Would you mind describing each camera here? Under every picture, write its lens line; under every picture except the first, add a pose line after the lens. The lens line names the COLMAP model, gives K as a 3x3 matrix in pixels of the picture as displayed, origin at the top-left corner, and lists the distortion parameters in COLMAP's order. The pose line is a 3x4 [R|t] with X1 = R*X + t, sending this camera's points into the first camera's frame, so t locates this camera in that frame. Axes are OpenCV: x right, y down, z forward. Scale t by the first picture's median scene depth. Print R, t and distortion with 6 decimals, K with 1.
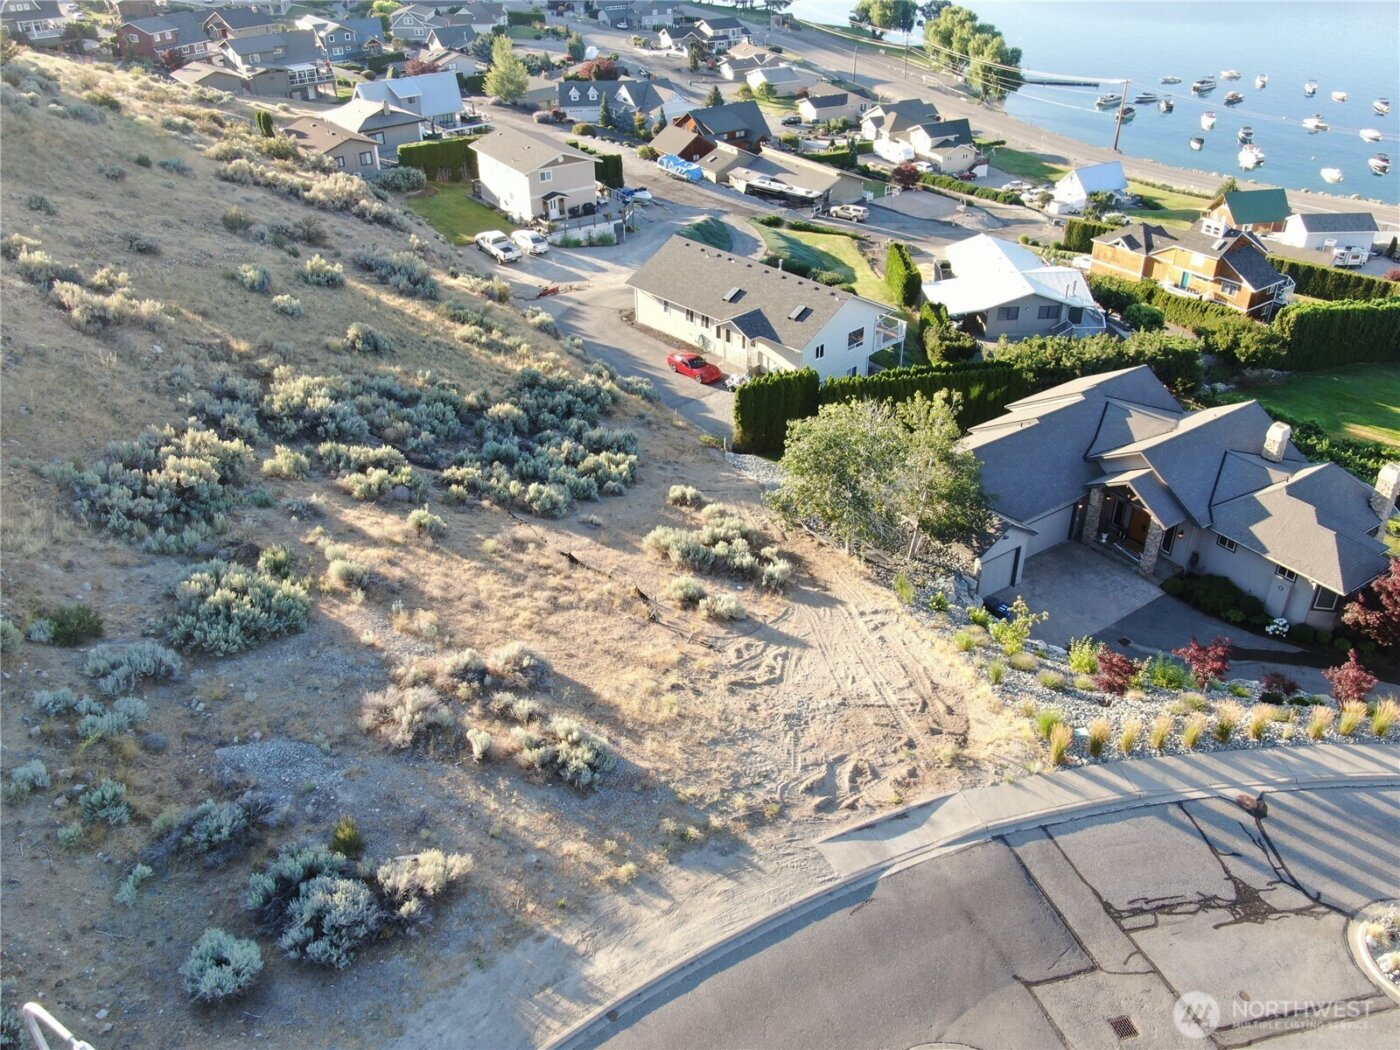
lens RADIAL K [[1162.8, 0, 700.8], [0, 1162.8, 530.2], [0, 0, 1]] dist [-0.005622, -0.000739]
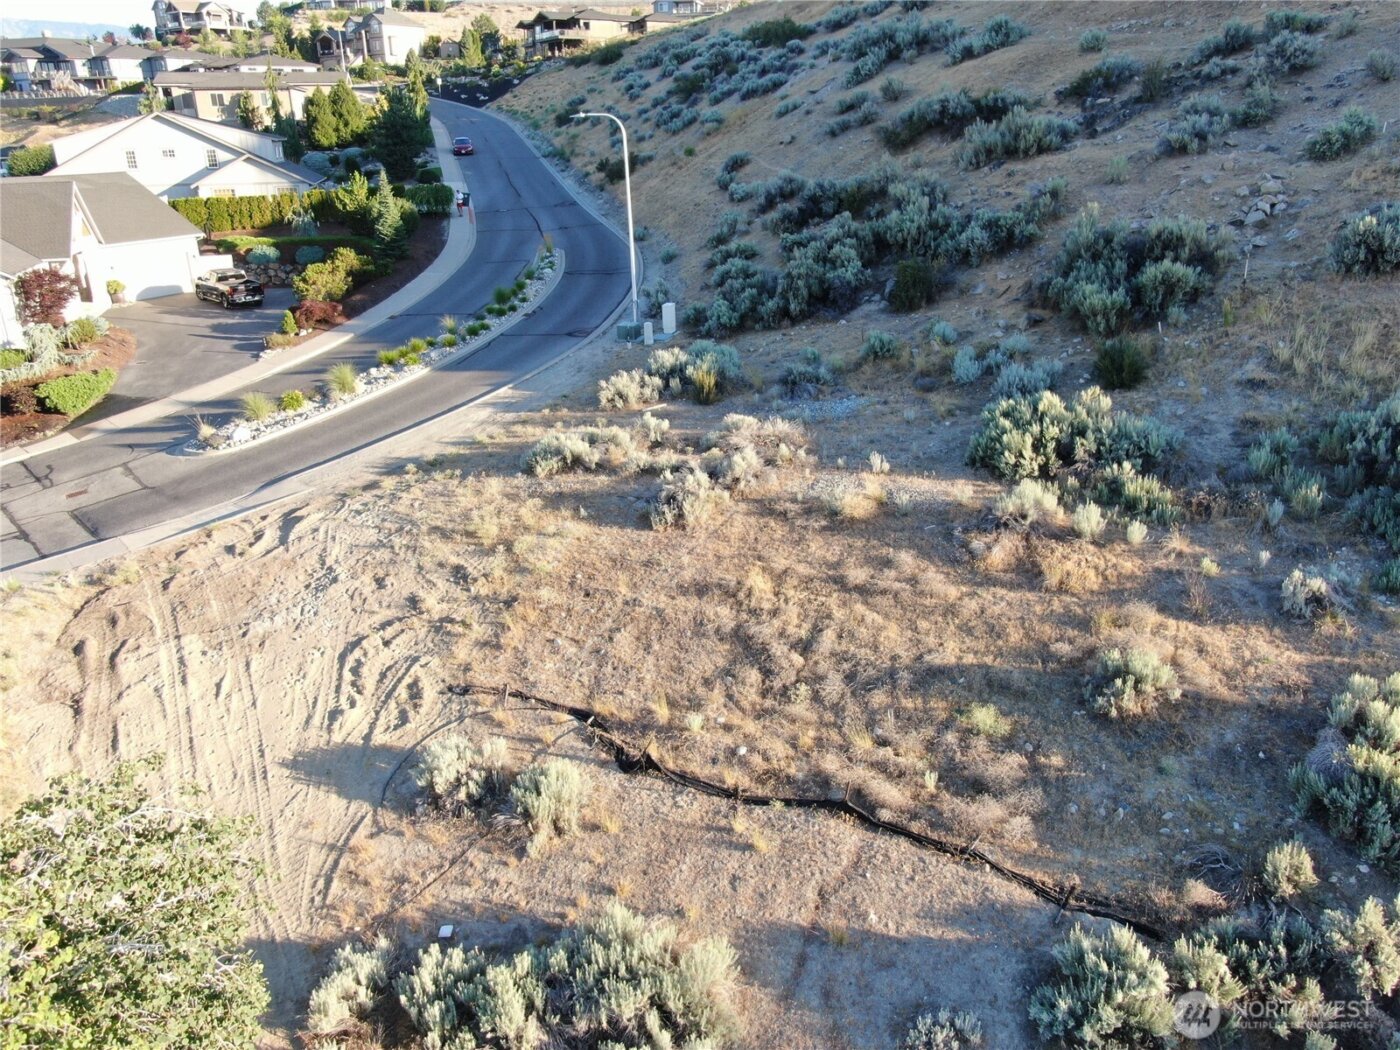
lens RADIAL K [[999.0, 0, 696.7], [0, 999.0, 526.5], [0, 0, 1]] dist [-0.018854, 0.001482]
pose [[-0.939927, 0.144397, -0.309333, 0.024004], [-0.167651, 0.594085, 0.786737, -0.206491], [0.297373, 0.791336, -0.534188, 0.703842]]
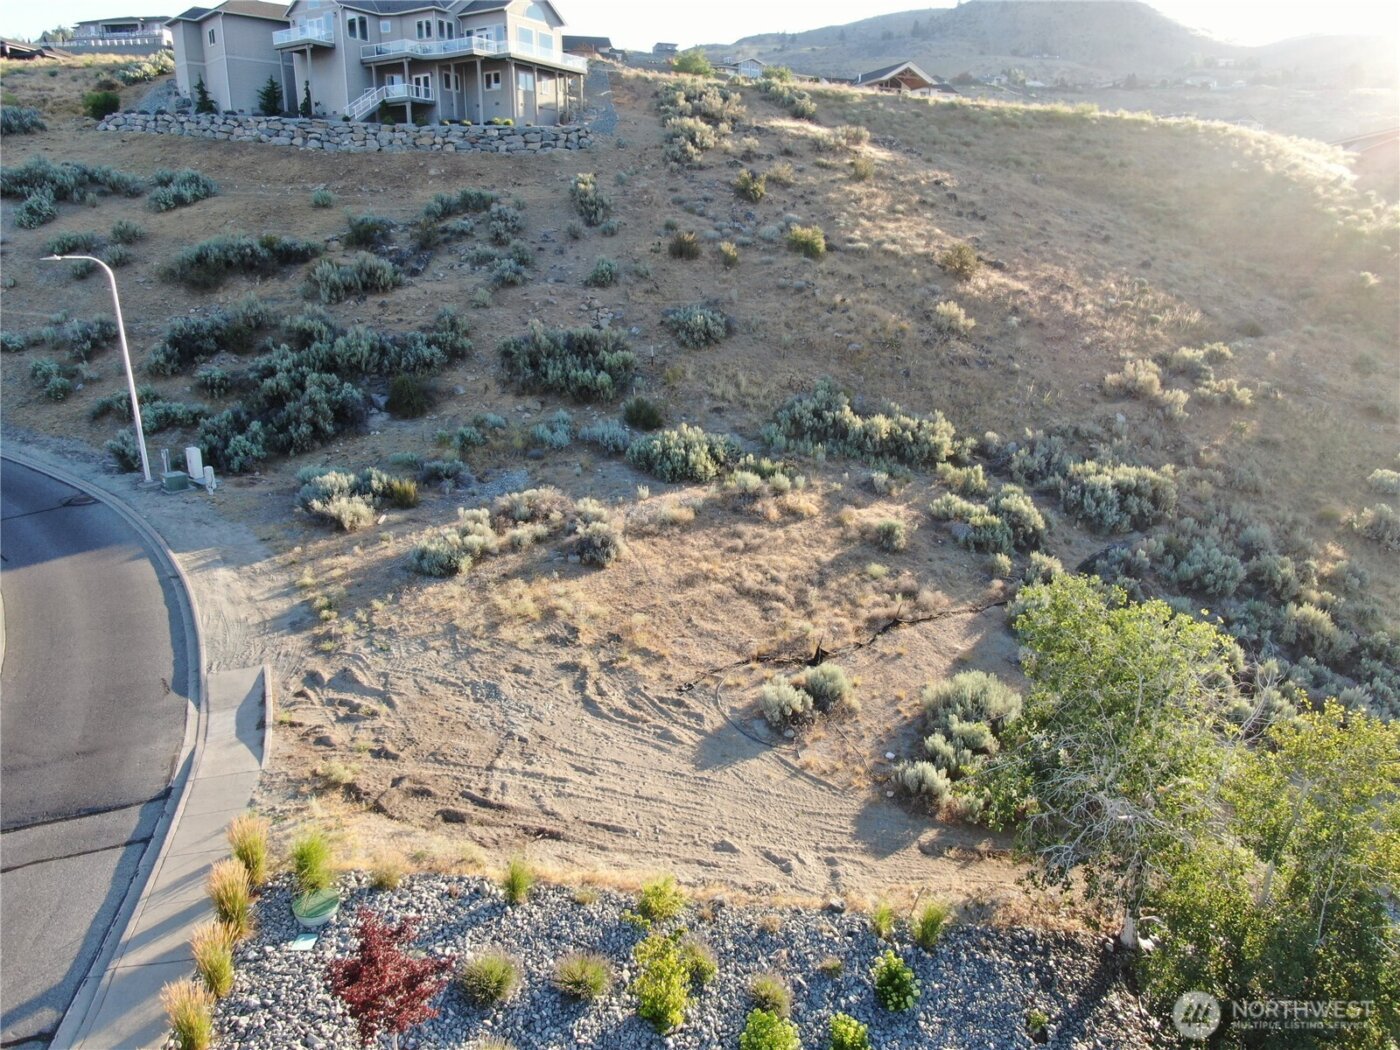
lens RADIAL K [[999.0, 0, 703.0], [0, 999.0, 528.8], [0, 0, 1]] dist [-0.018854, 0.001482]
pose [[-0.093369, 0.271580, -0.957876, 0.345243], [-0.531835, 0.799716, 0.278578, -0.096133], [0.841685, 0.535443, 0.069767, 0.515731]]
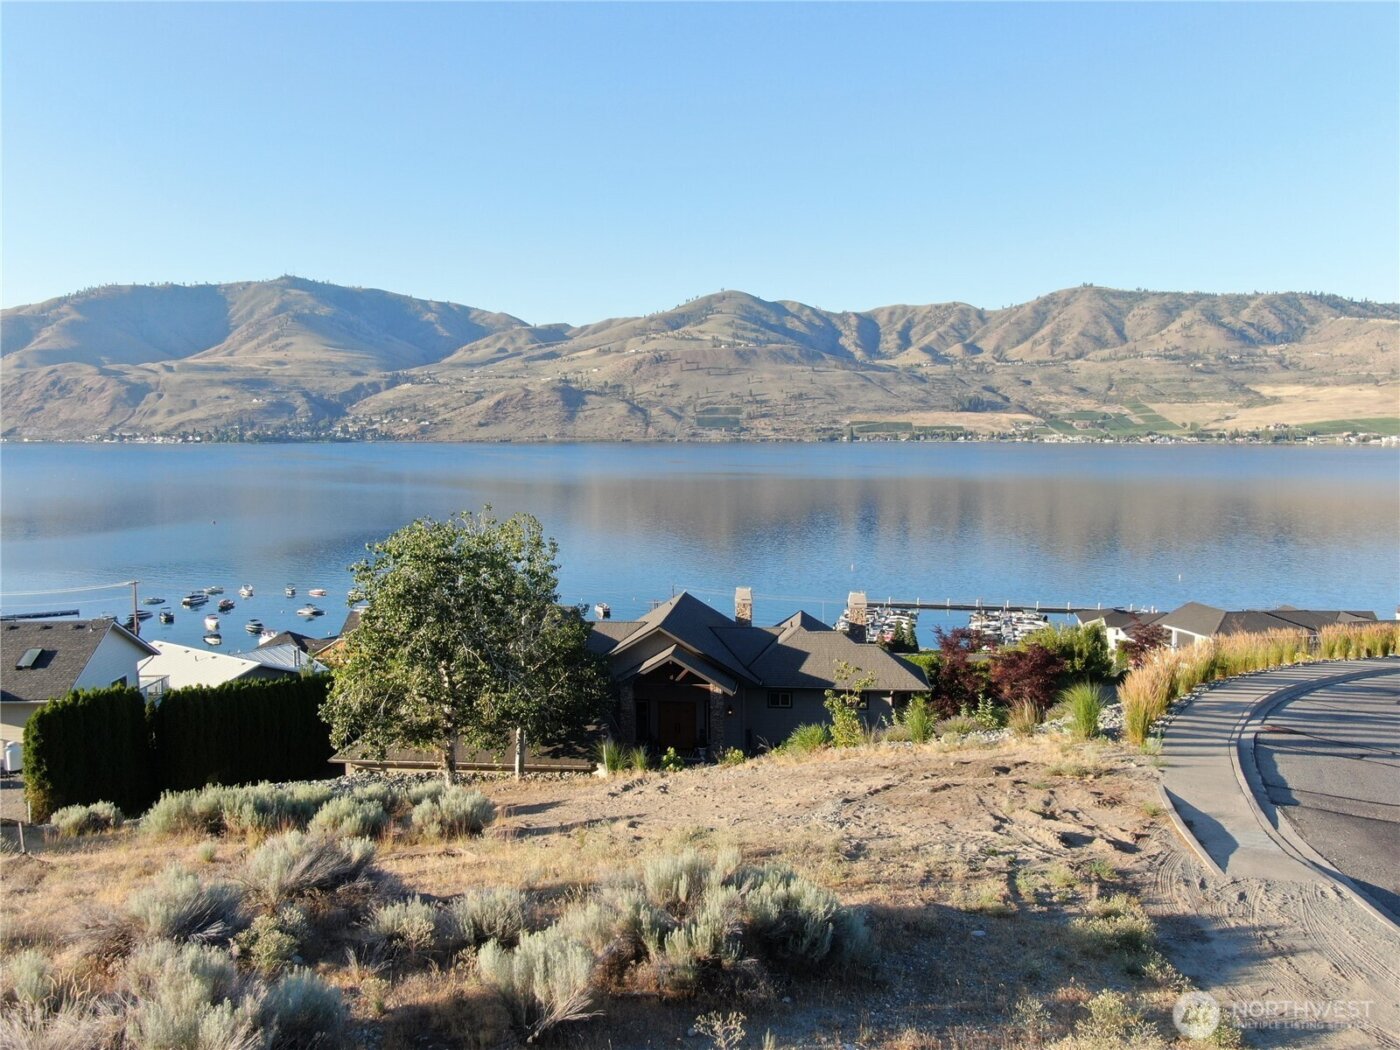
lens RADIAL K [[1162.8, 0, 702.5], [0, 1162.8, 525.7], [0, 0, 1]] dist [-0.005622, -0.000739]
pose [[0.644422, -0.059869, 0.762323, -0.165634], [0.408299, 0.869858, -0.276838, 0.081986], [-0.646538, 0.489656, 0.585000, 0.340042]]
